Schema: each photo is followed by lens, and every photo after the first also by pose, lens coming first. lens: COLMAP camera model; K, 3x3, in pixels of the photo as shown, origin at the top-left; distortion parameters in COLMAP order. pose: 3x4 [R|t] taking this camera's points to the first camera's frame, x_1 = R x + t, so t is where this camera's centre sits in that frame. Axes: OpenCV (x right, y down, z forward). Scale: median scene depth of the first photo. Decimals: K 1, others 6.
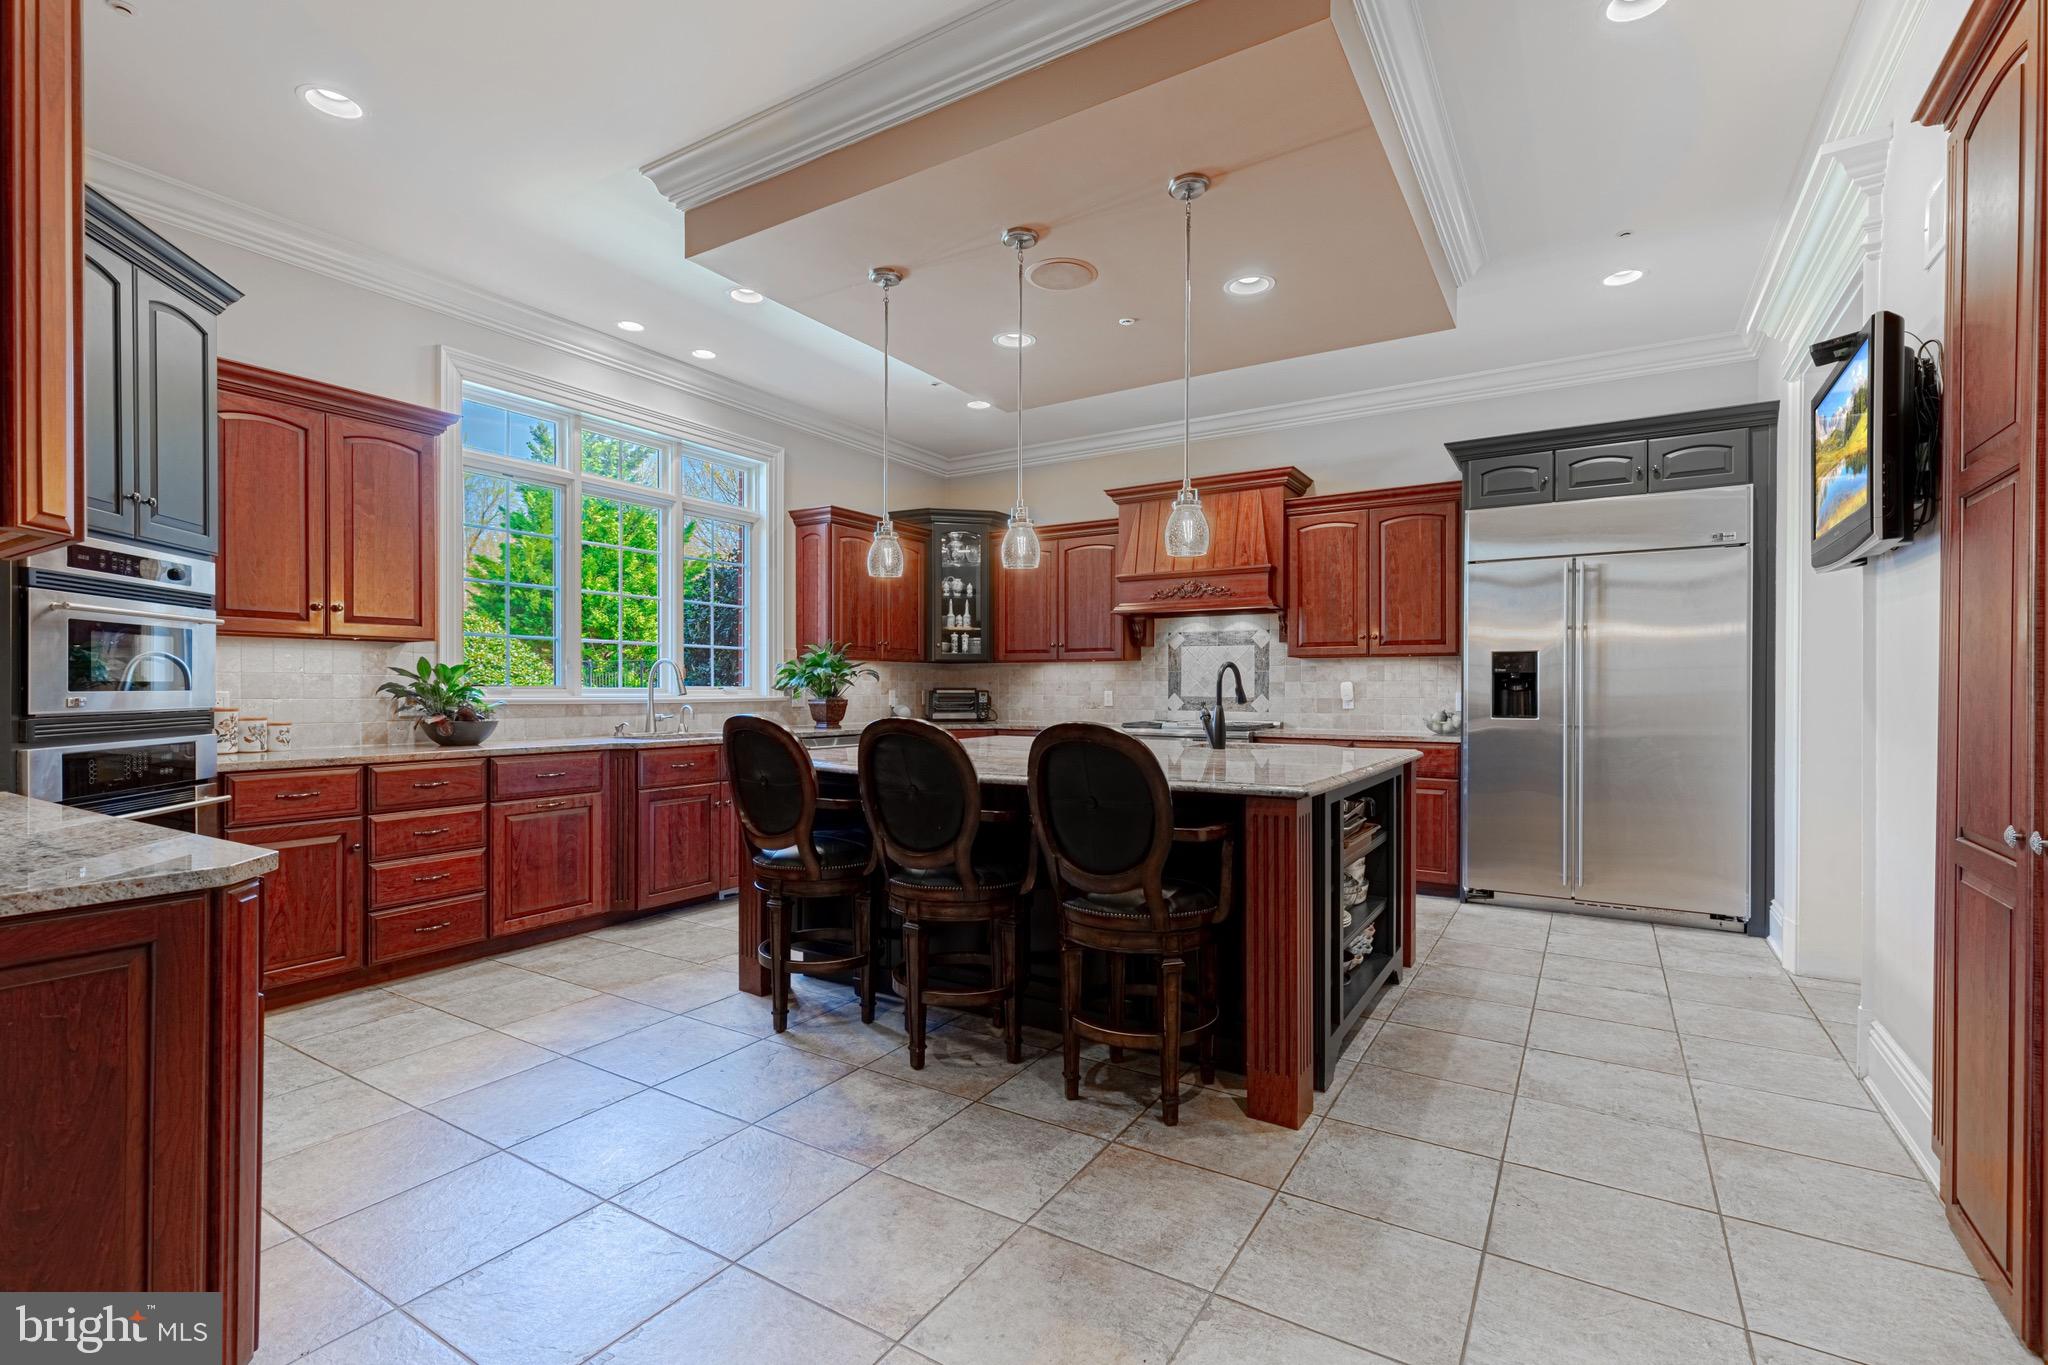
lens RADIAL K [[919.9, 0, 1015.8], [0, 919.9, 688.2], [0, 0, 1]] dist [0.008500, -0.000032]
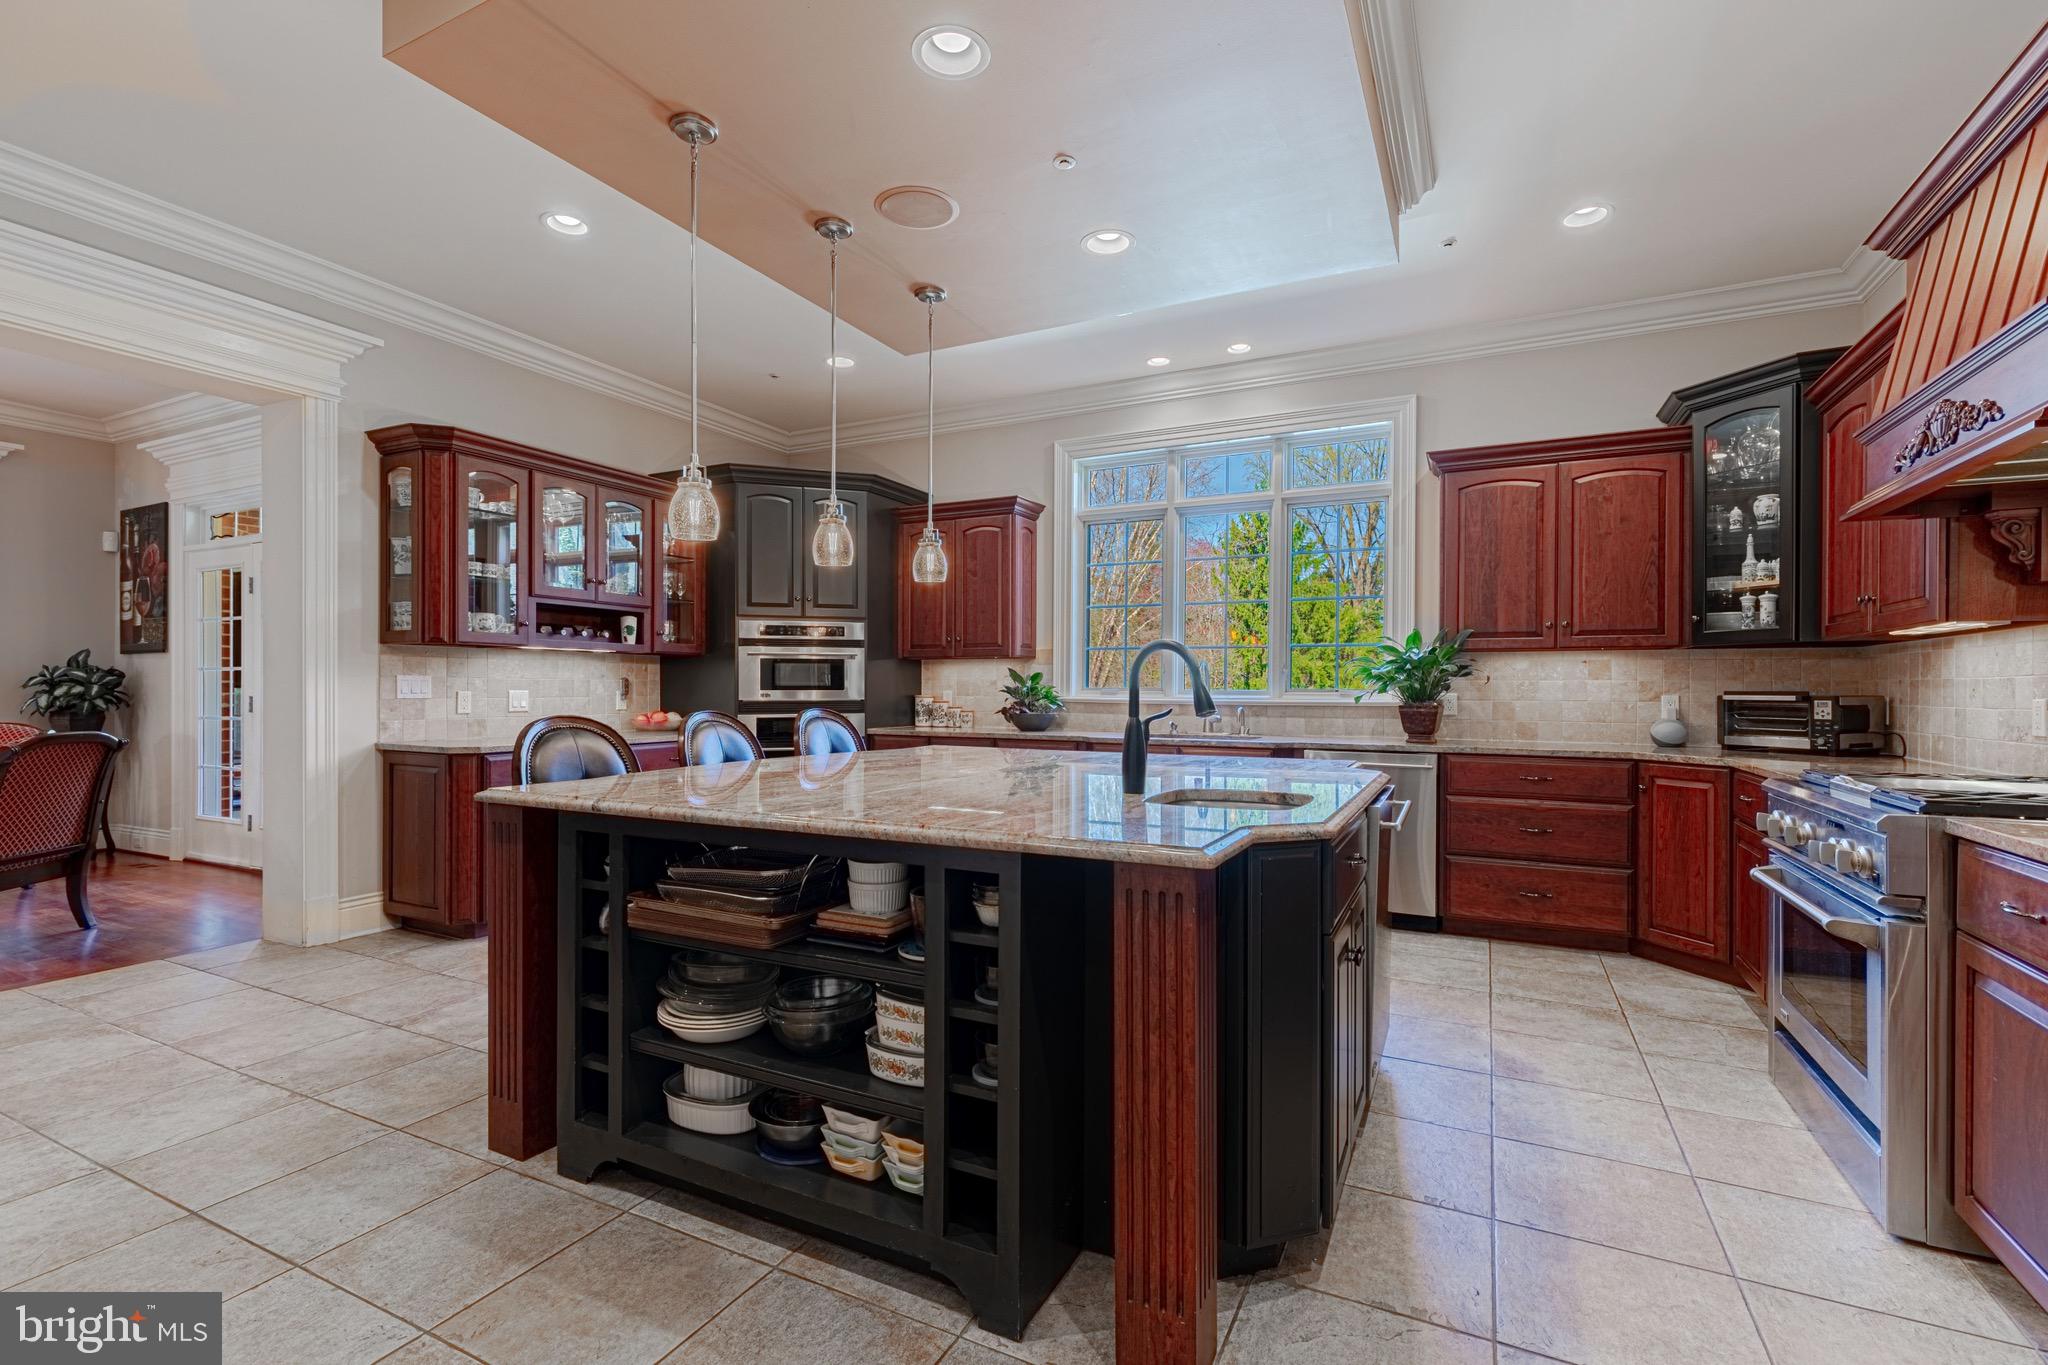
lens RADIAL K [[919.9, 0, 1019.4], [0, 919.9, 688.2], [0, 0, 1]] dist [0.008500, -0.000032]
pose [[0.092413, -0.001888, -0.995719, 0.560932], [-0.003108, 0.999993, -0.002184, 0.000398], [0.995716, 0.003296, 0.092406, 0.622894]]
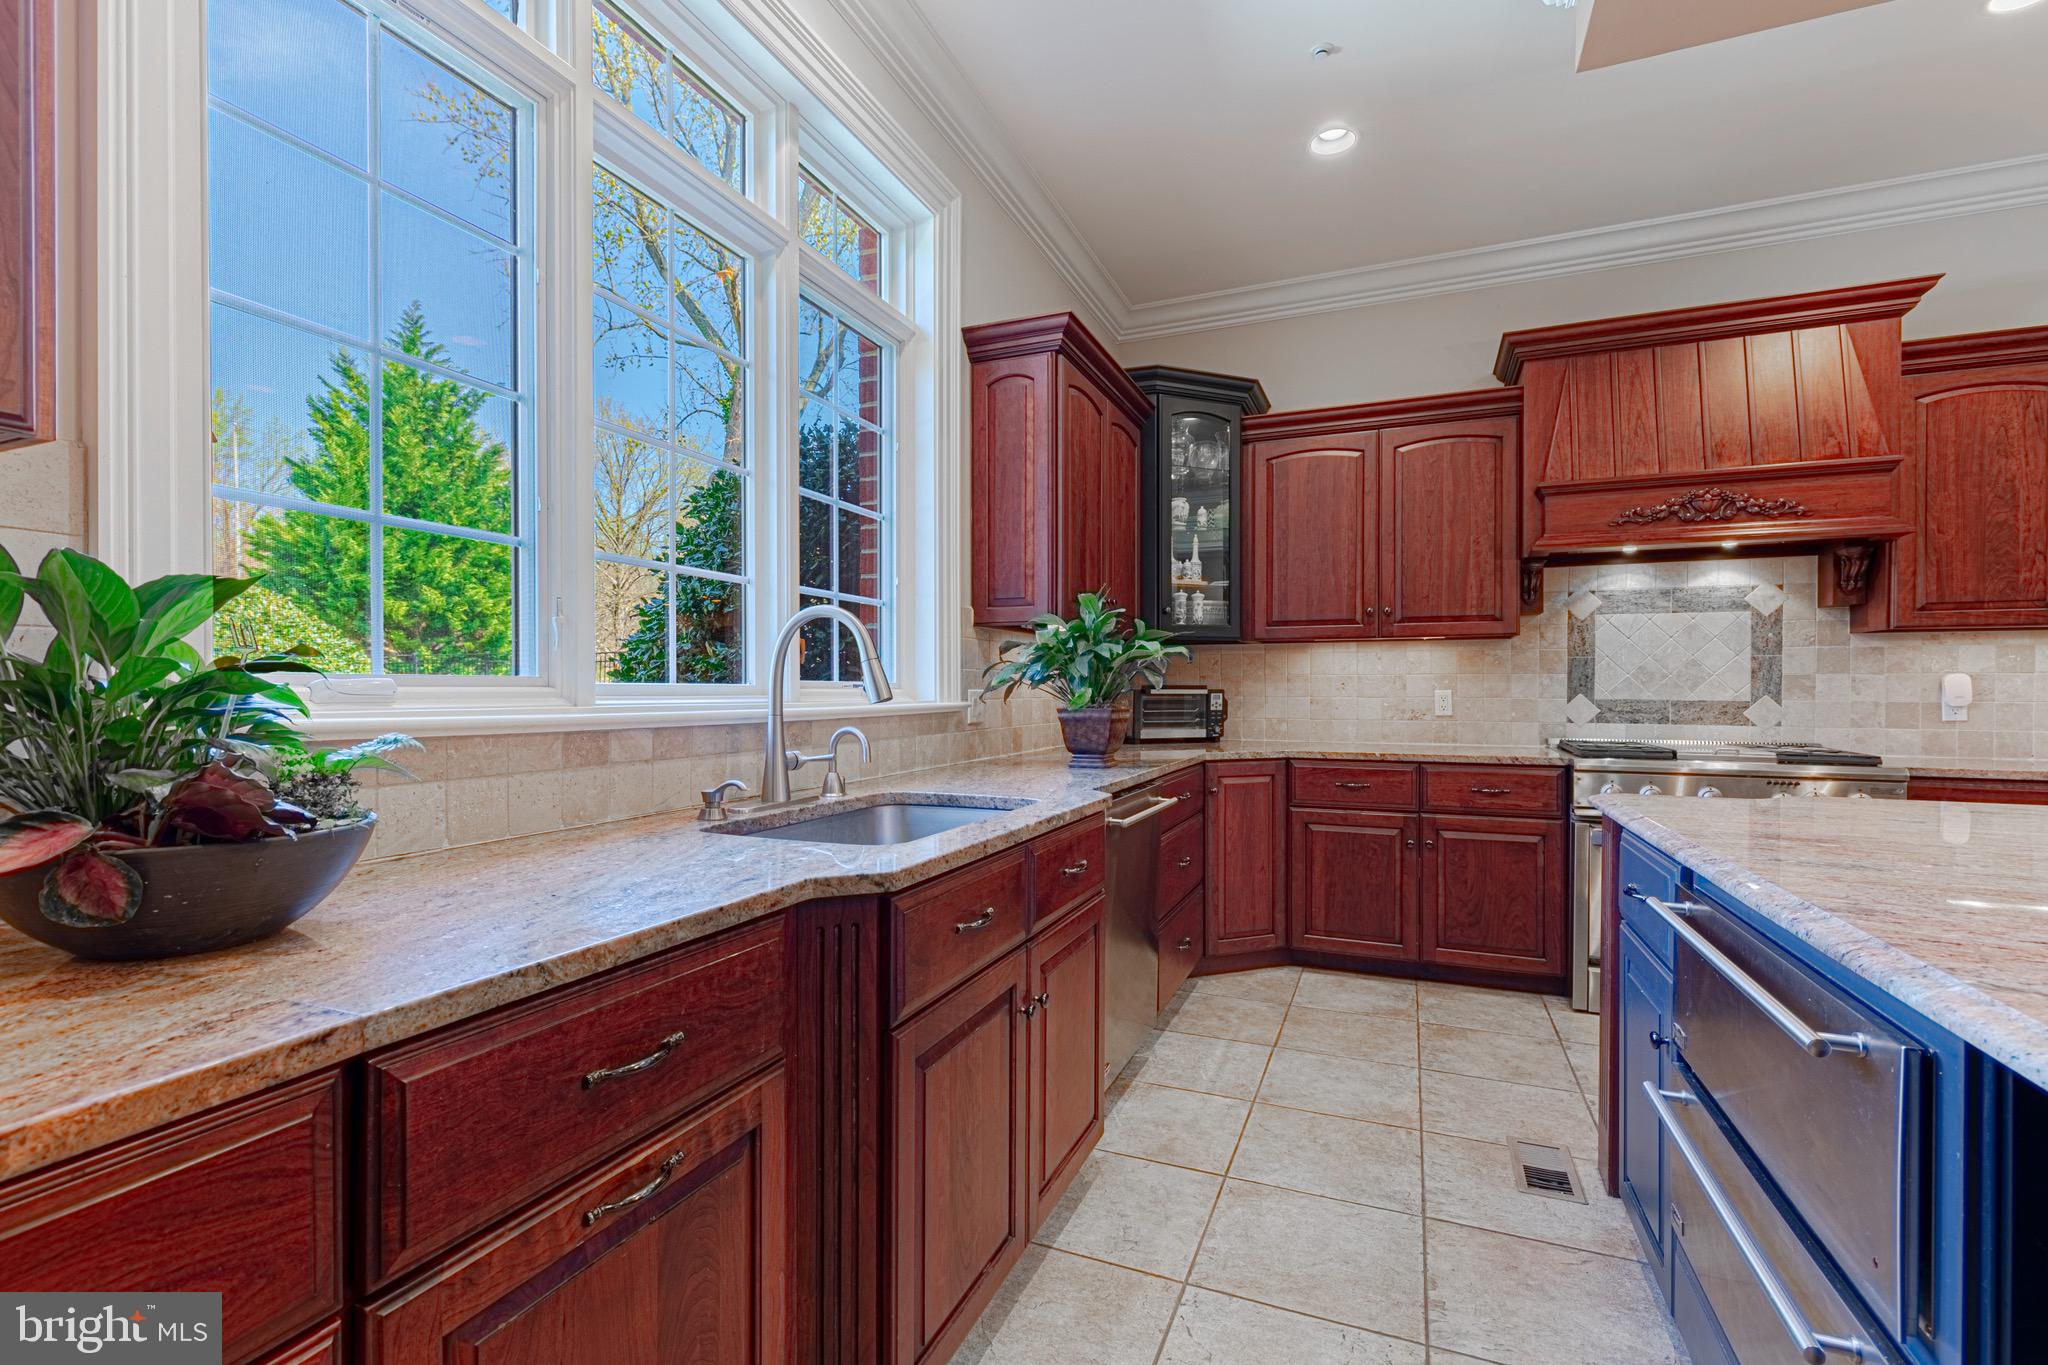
lens RADIAL K [[919.9, 0, 1015.7], [0, 919.9, 685.5], [0, 0, 1]] dist [0.008500, -0.000032]
pose [[0.987285, -0.000751, 0.158959, -0.323025], [0.001169, 0.999996, -0.002540, 0.001238], [-0.158957, 0.002694, 0.987282, 0.547448]]
